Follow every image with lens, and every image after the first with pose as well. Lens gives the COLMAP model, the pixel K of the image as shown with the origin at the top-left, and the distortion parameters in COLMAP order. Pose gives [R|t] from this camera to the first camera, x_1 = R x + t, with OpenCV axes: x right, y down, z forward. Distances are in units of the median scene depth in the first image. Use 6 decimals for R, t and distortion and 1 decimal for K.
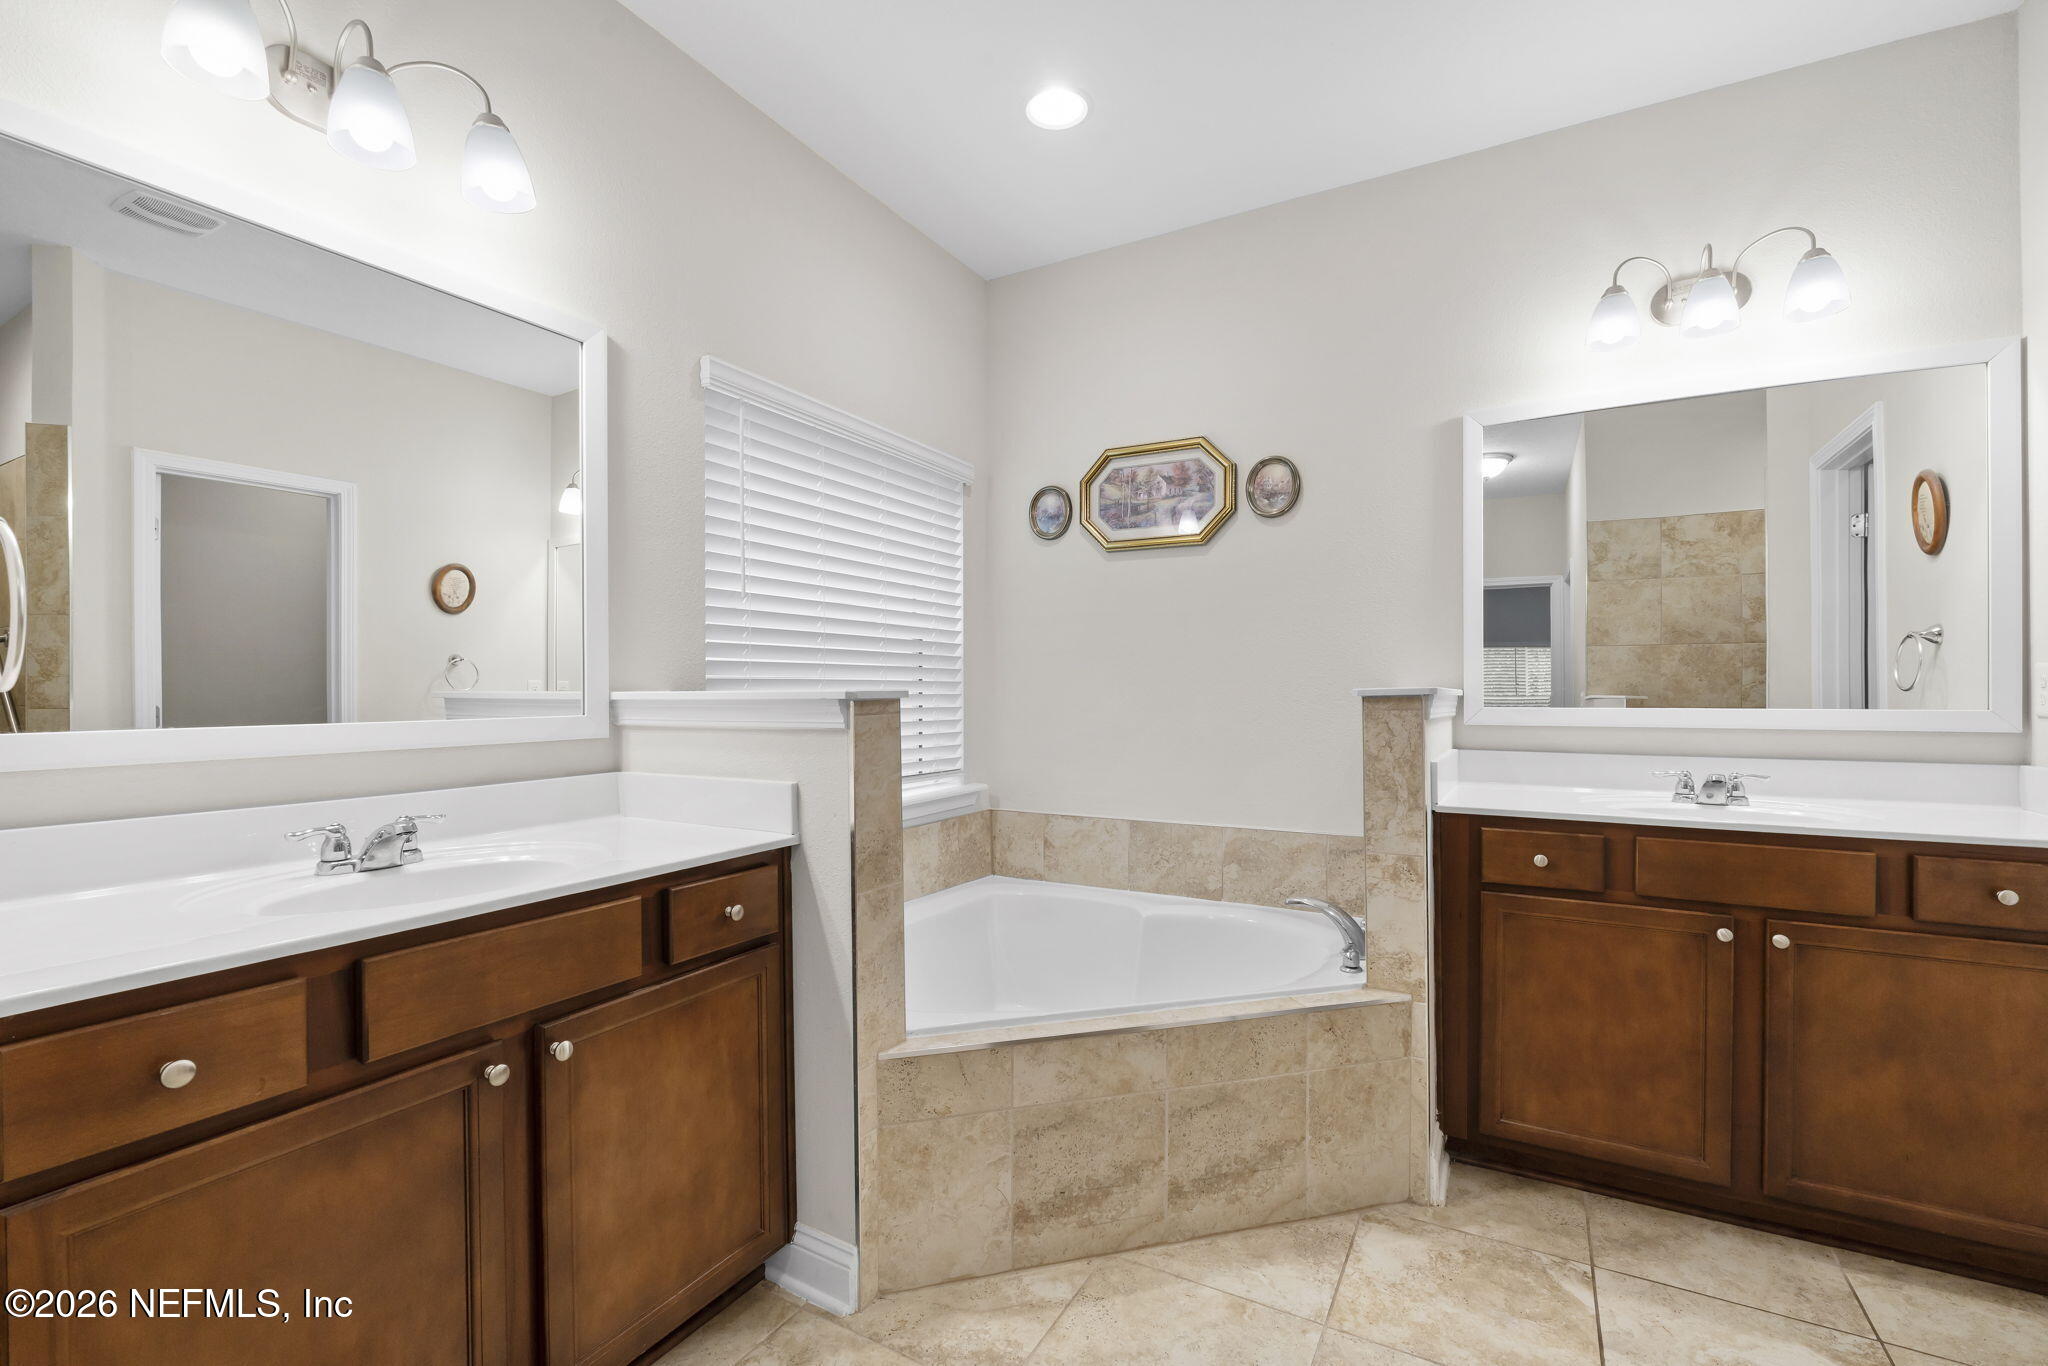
lens RADIAL K [[899.1, 0, 1010.9], [0, 899.1, 678.5], [0, 0, 1]] dist [-0.004926, -0.000400]
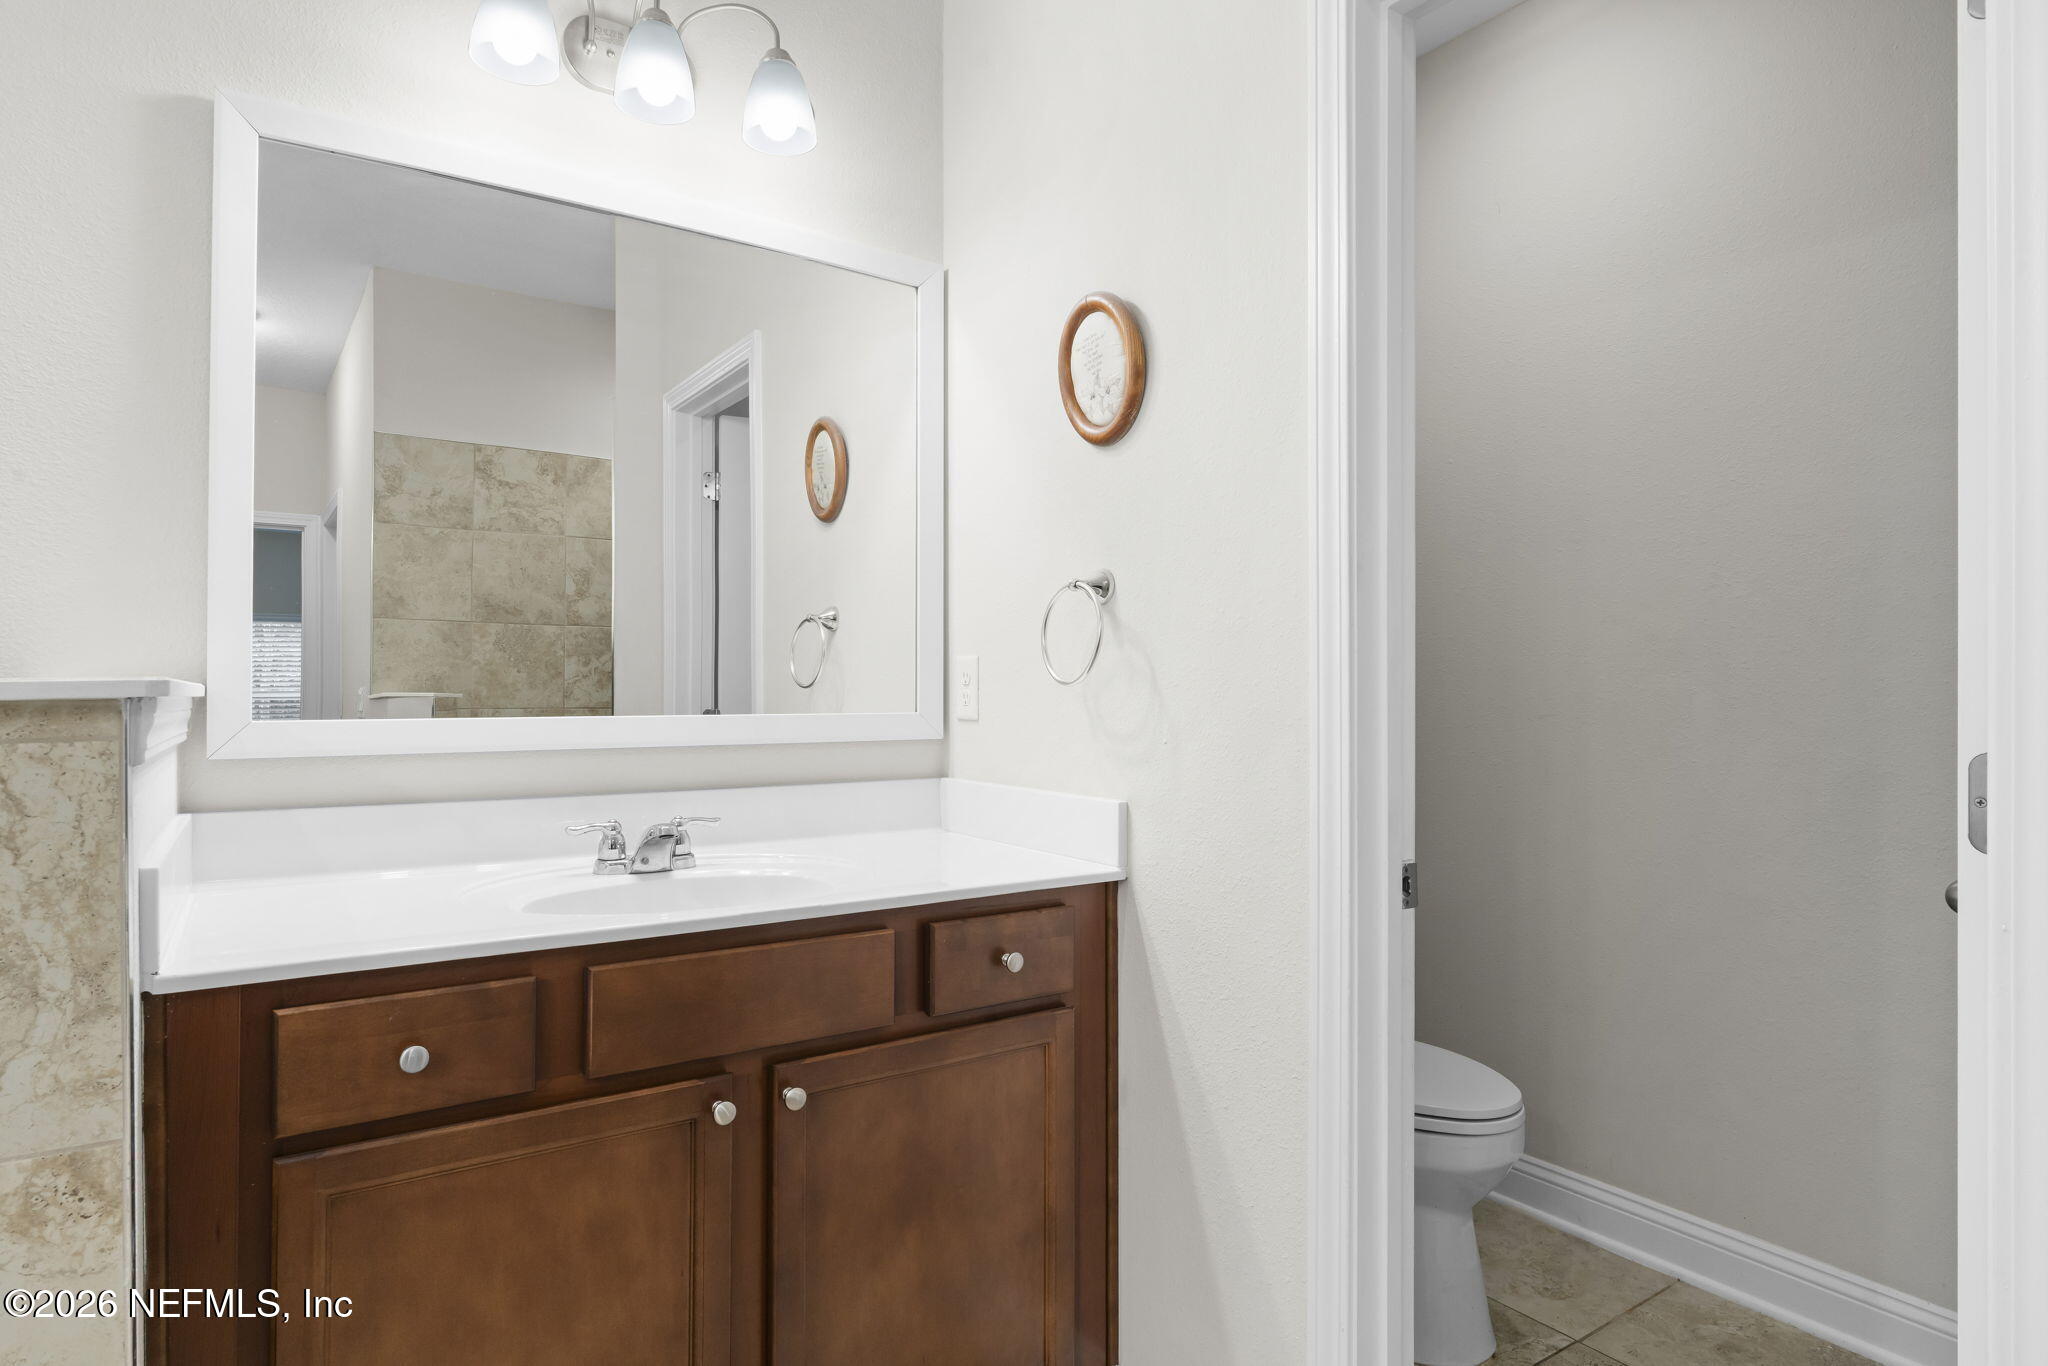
lens RADIAL K [[1141.0, 0, 1024.0], [0, 1141.0, 683.0], [0, 0, 1]] dist [-0.004899, 0.000471]
pose [[0.424046, 0.005176, 0.905626, 0.162305], [-0.016675, 0.999859, 0.002093, 0.003956], [-0.905487, -0.015989, 0.424072, 0.394723]]
